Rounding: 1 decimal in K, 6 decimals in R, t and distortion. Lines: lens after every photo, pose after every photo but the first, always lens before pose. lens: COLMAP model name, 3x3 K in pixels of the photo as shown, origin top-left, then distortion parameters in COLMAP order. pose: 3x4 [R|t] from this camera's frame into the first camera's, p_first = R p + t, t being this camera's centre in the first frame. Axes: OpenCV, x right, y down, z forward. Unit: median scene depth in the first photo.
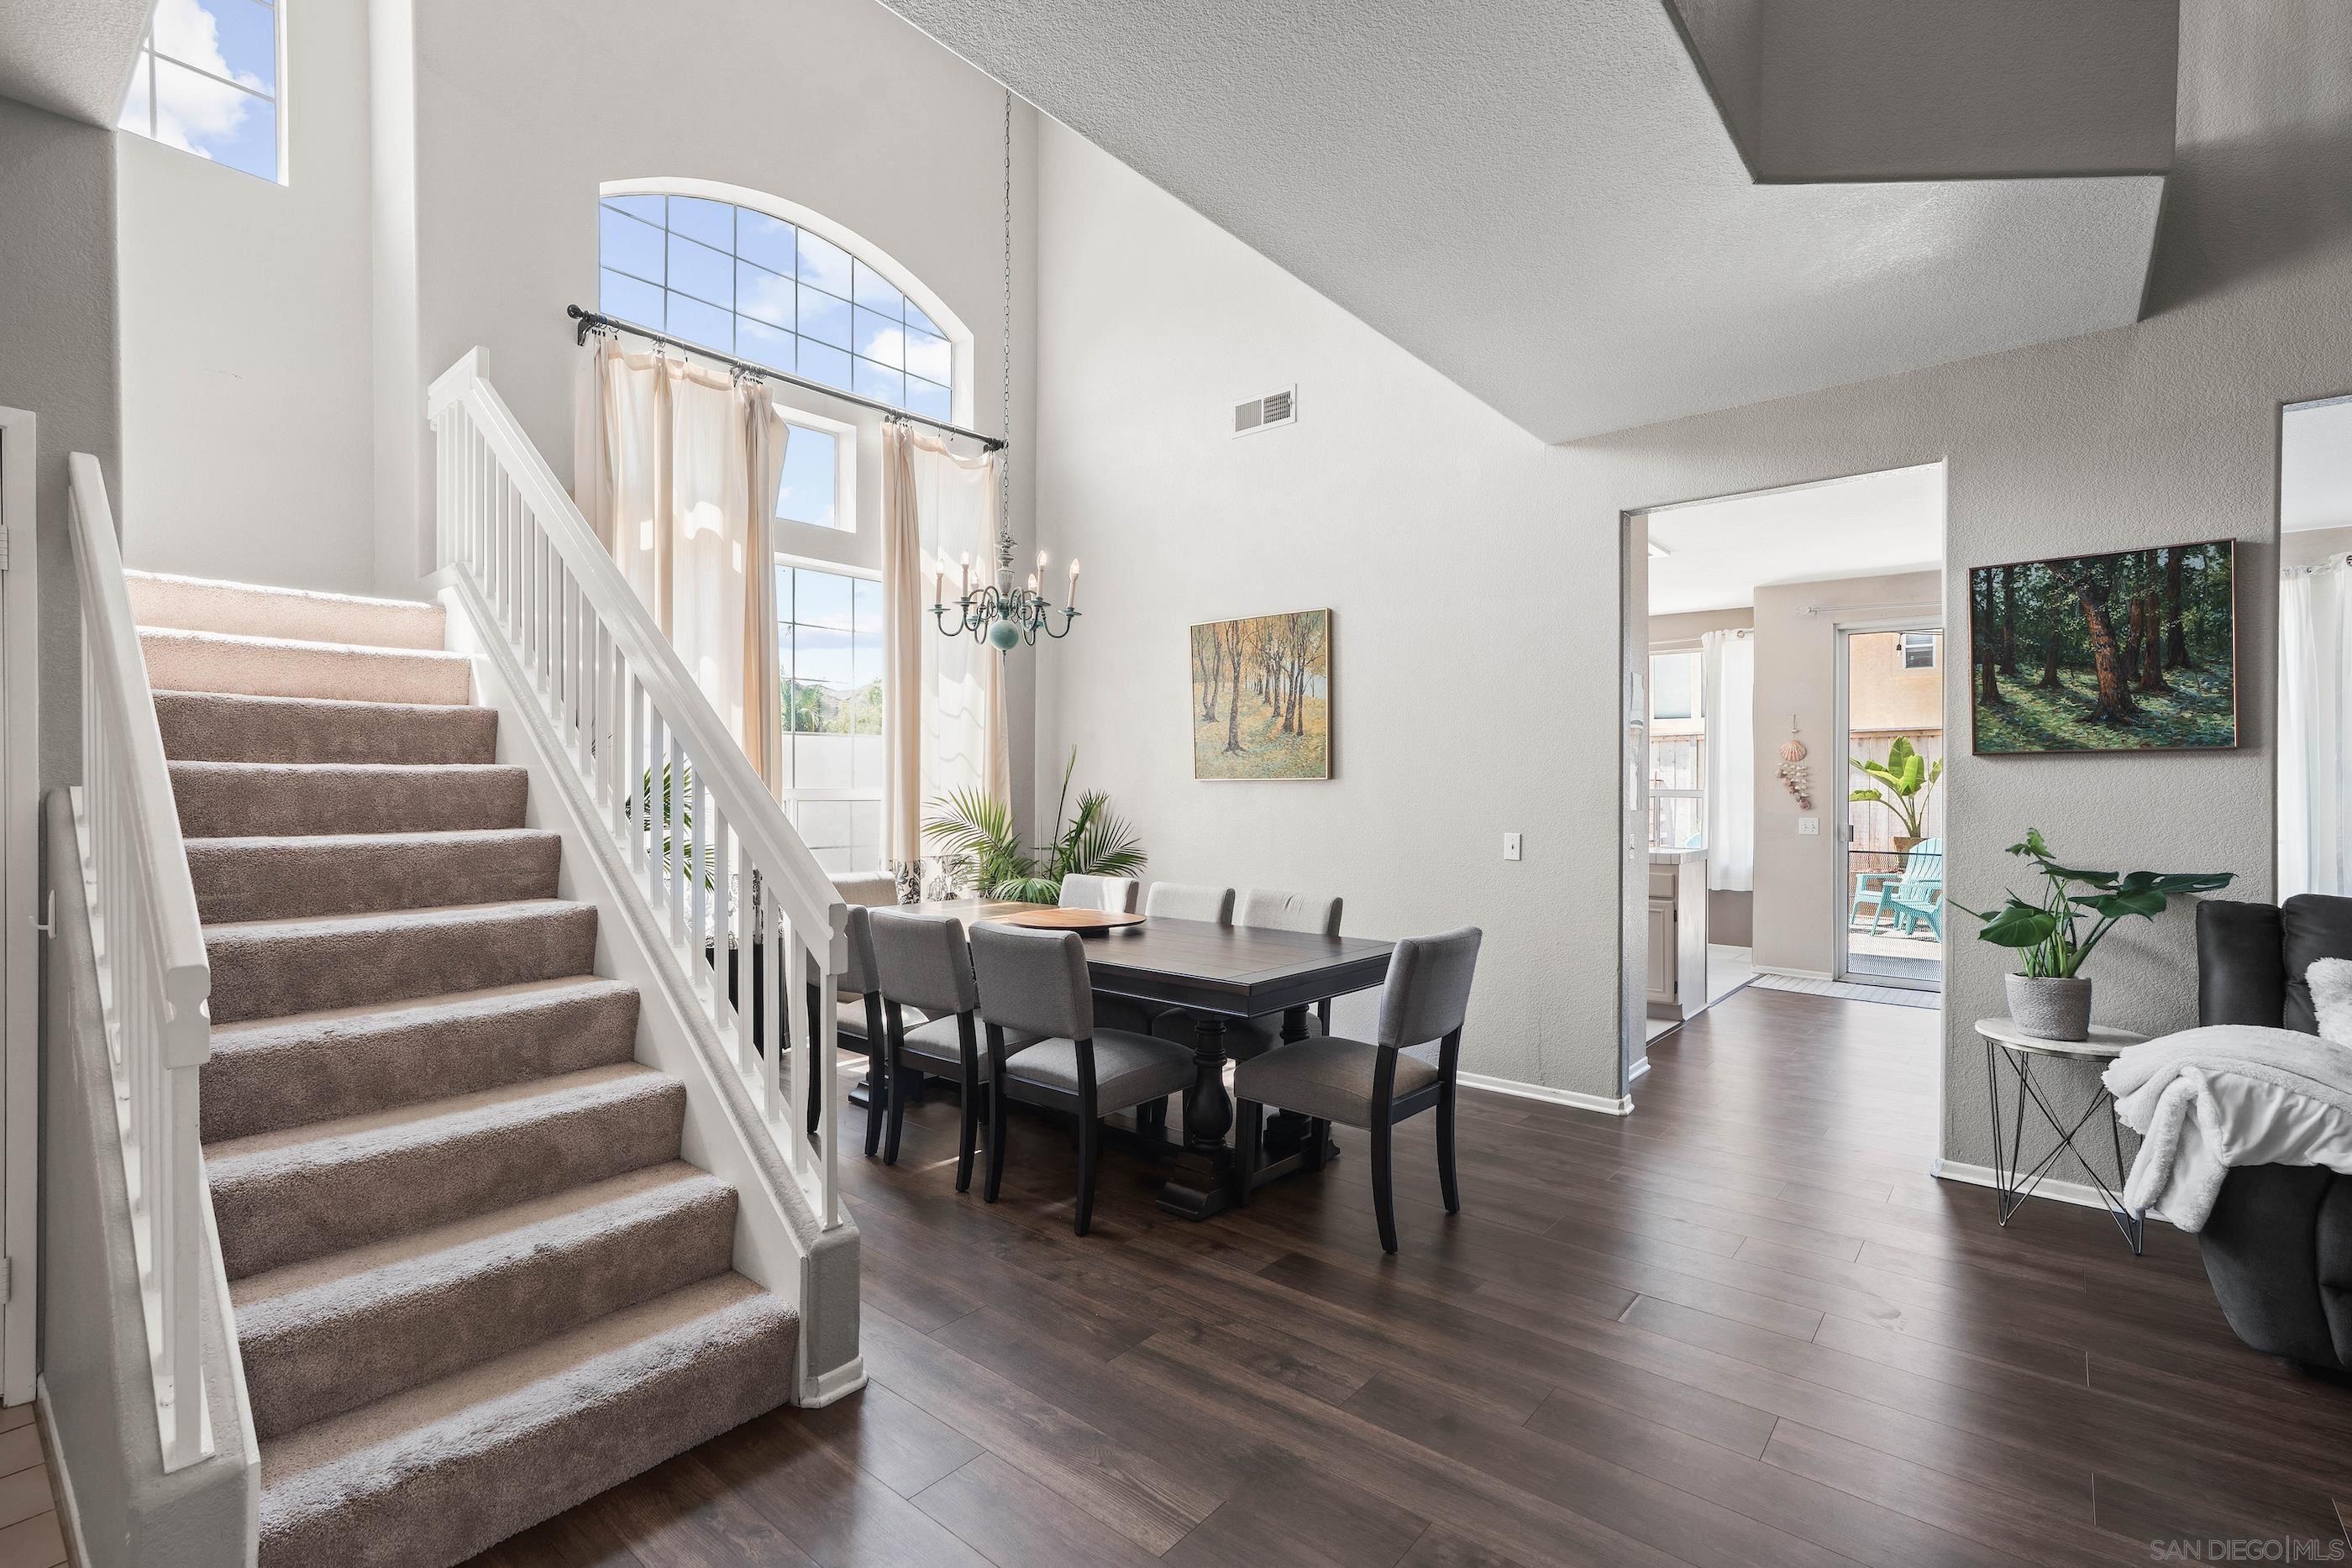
lens RADIAL K [[1079.9, 0, 1151.7], [0, 1079.9, 775.9], [0, 0, 1]] dist [-0.015987, 0.019801]
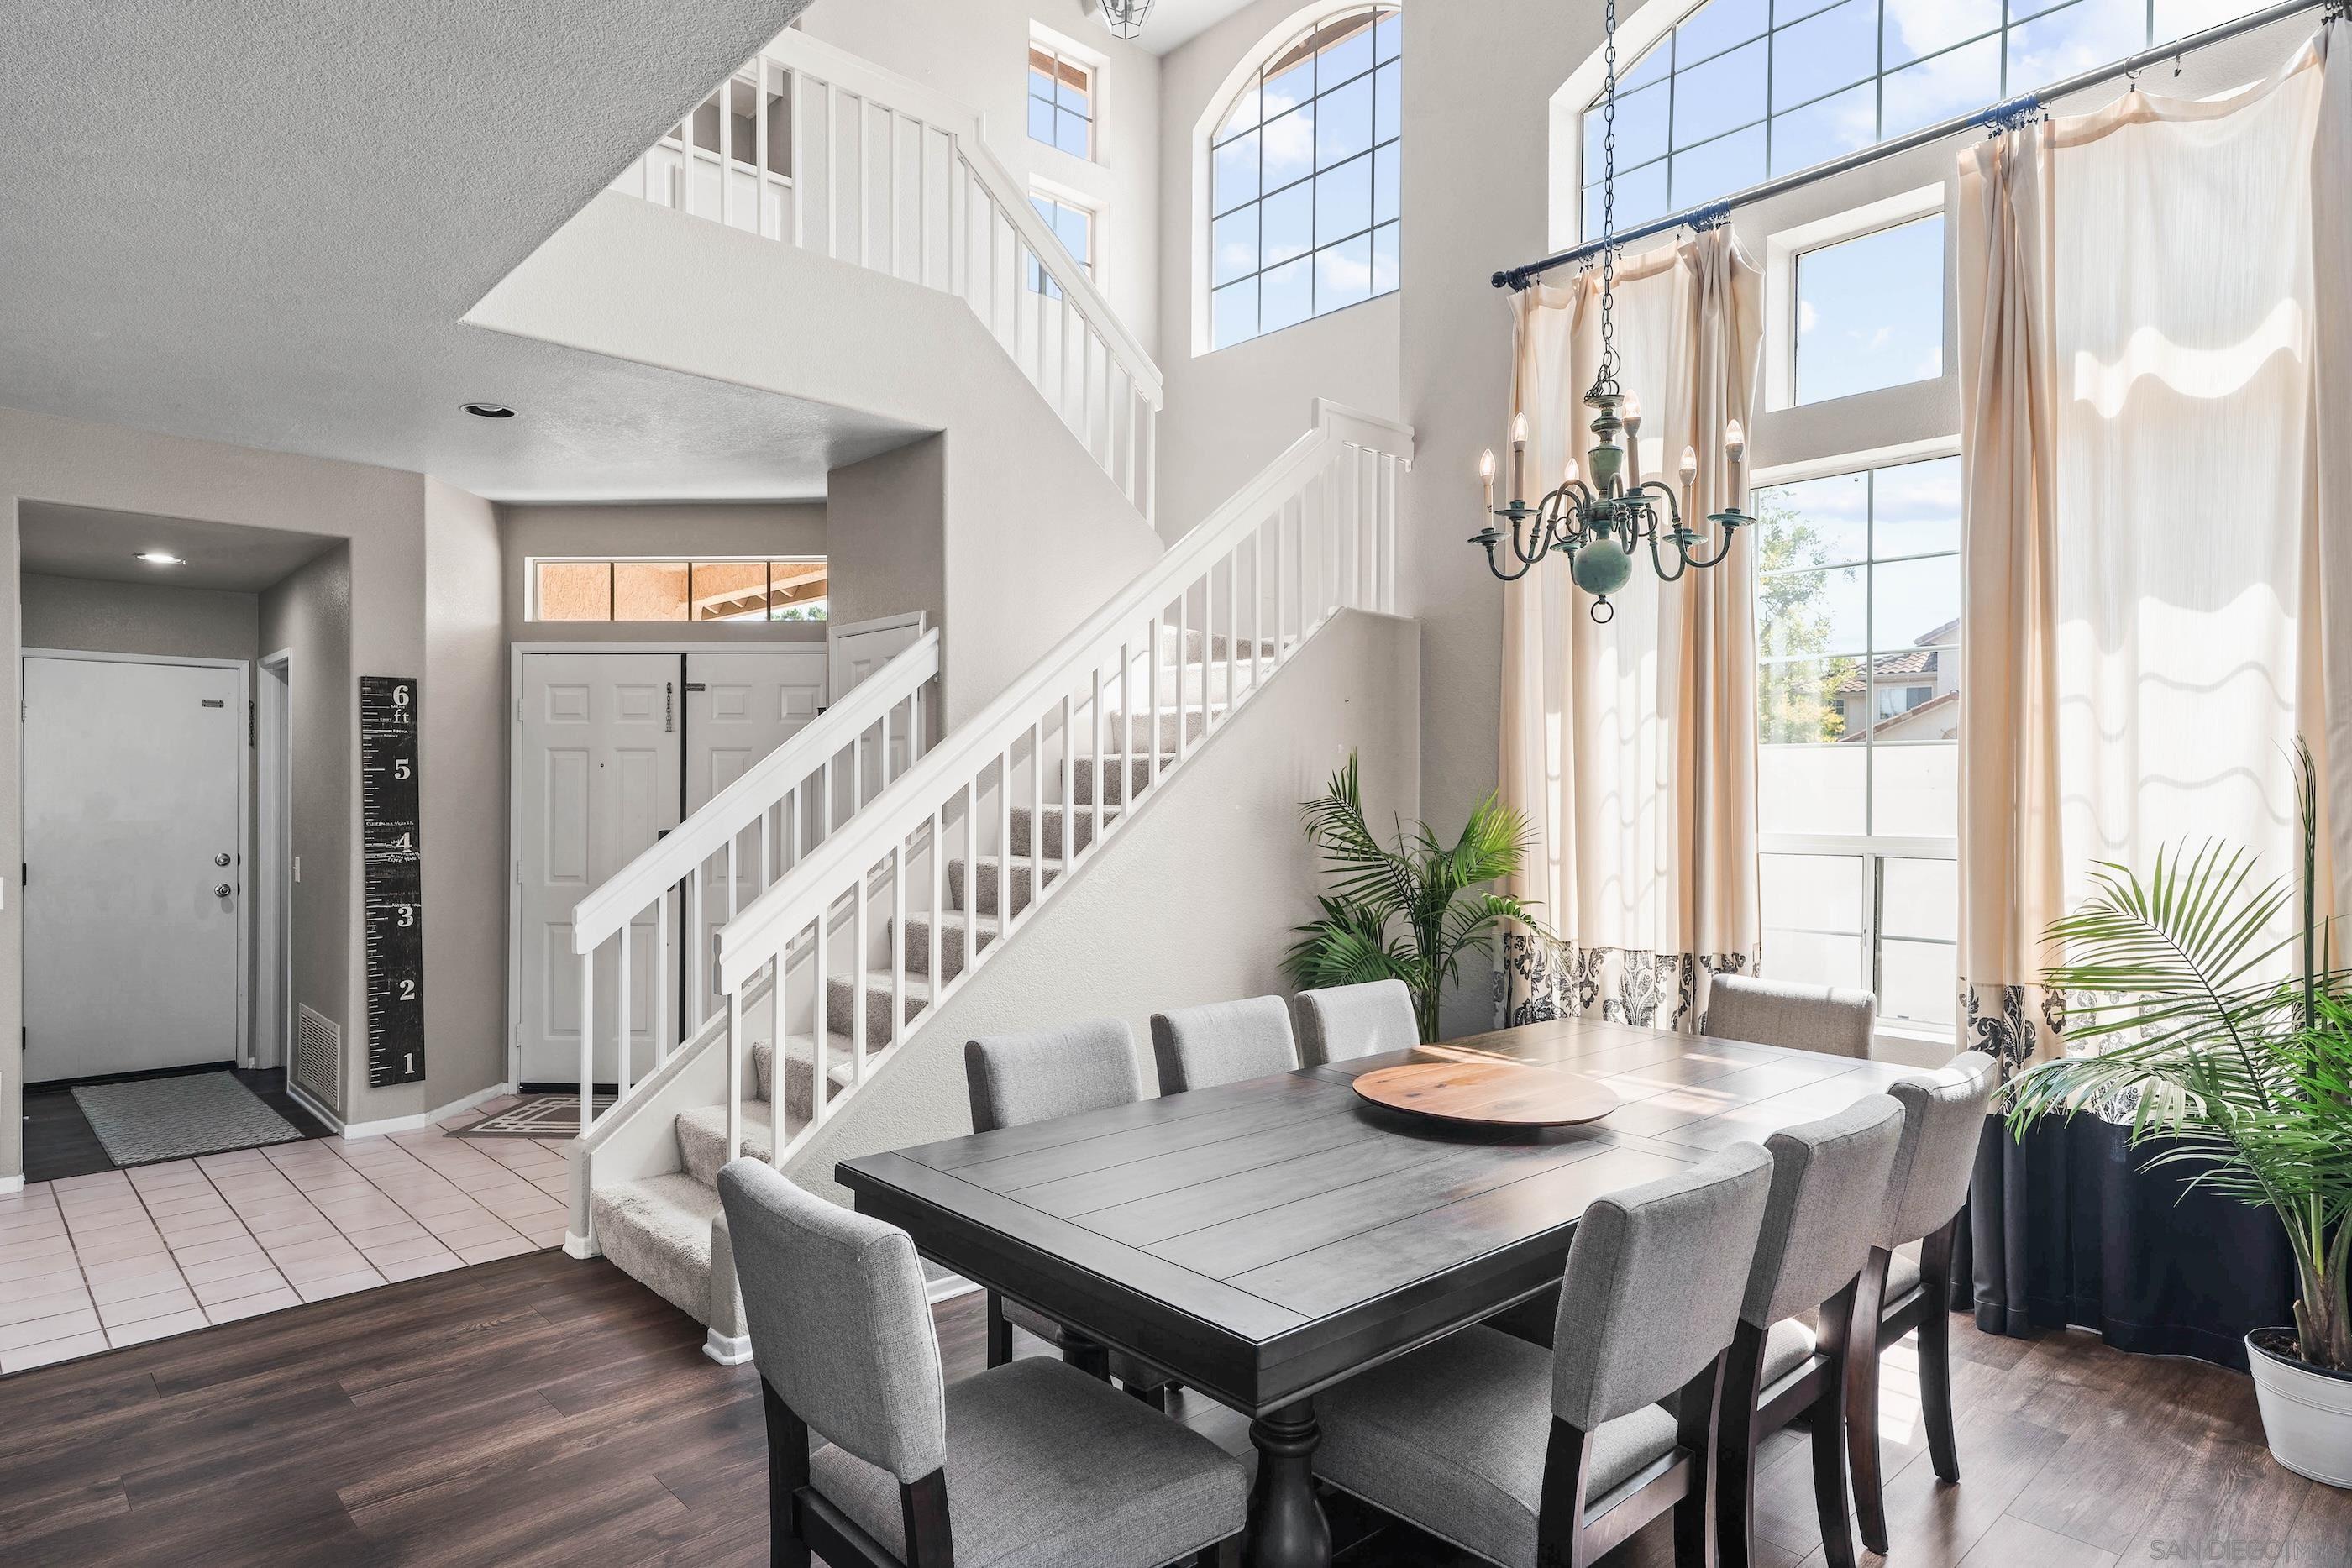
lens RADIAL K [[1326.8, 0, 1161.4], [0, 1326.8, 785.4], [0, 0, 1]] dist [0.000680, 0.001326]
pose [[-0.129965, -0.007946, -0.991487, 0.706863], [0.002004, 0.999964, -0.008276, -0.017657], [0.991516, -0.003062, -0.129945, 1.094093]]
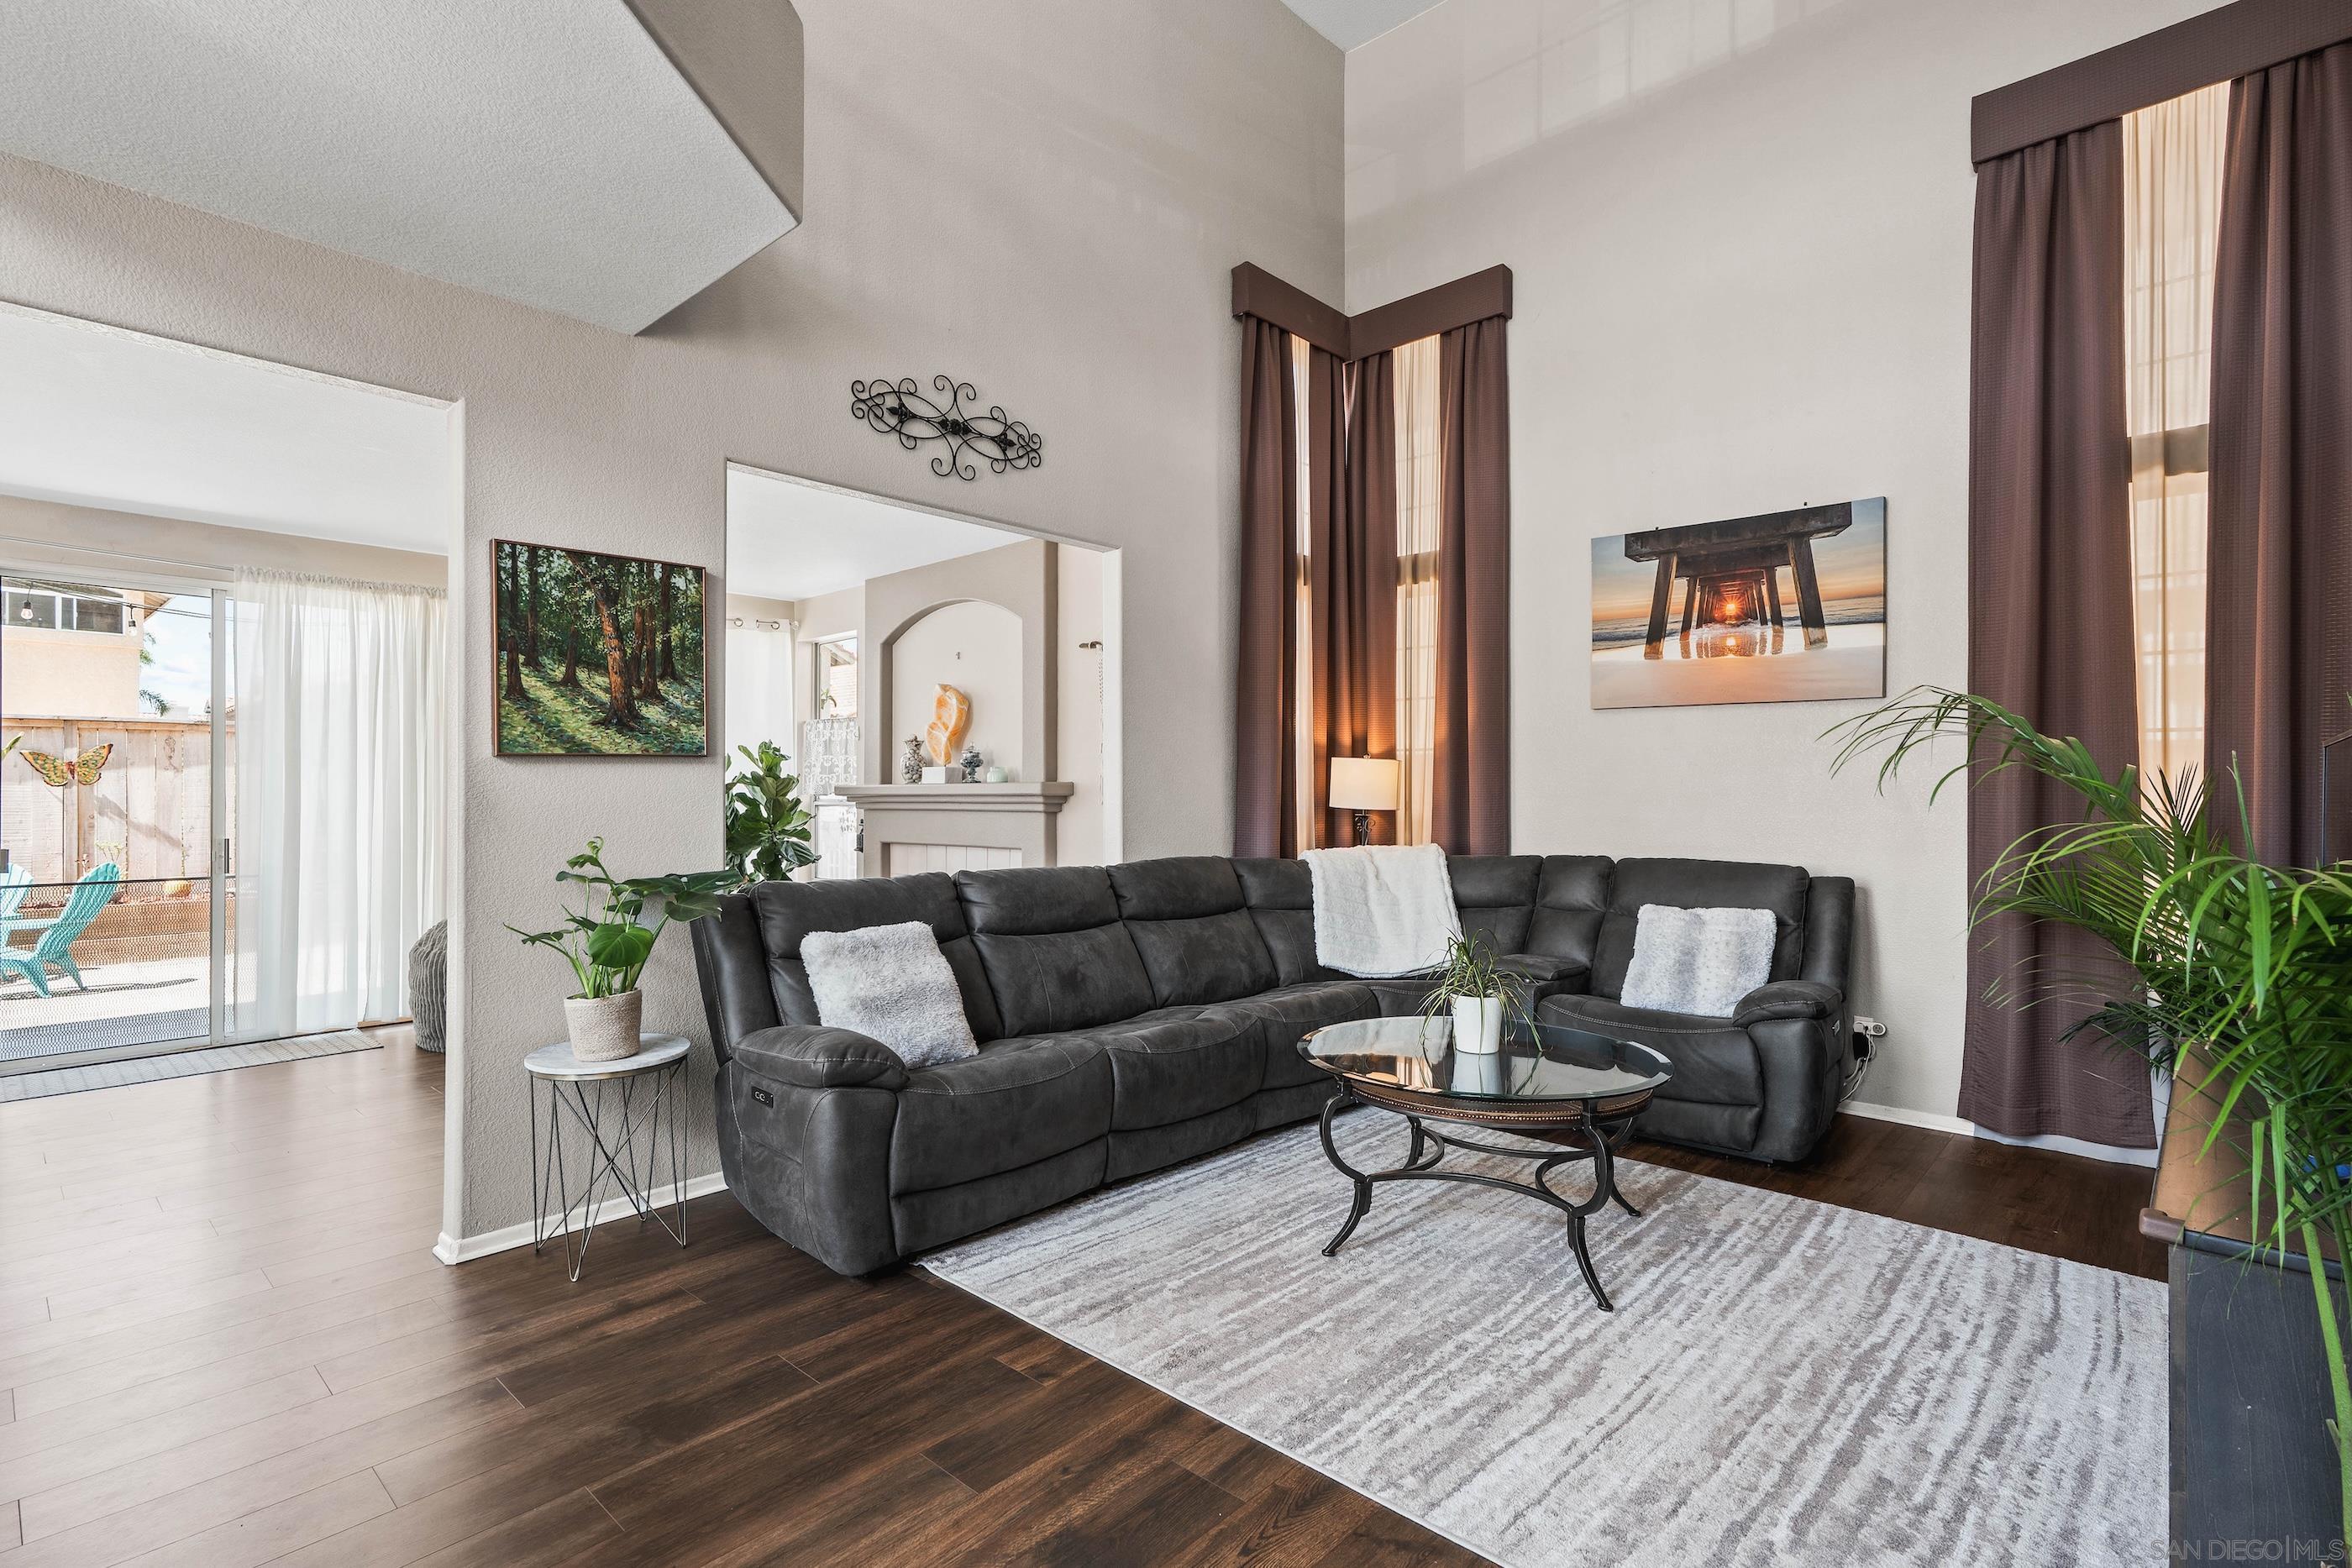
lens RADIAL K [[1126.6, 0, 1179.3], [0, 1126.6, 780.1], [0, 0, 1]] dist [-0.001302, 0.011555]
pose [[0.046591, 0.004996, 0.998902, -0.114294], [-0.003499, 0.999982, -0.004838, 0.002287], [-0.998908, -0.003270, 0.046608, 0.414186]]
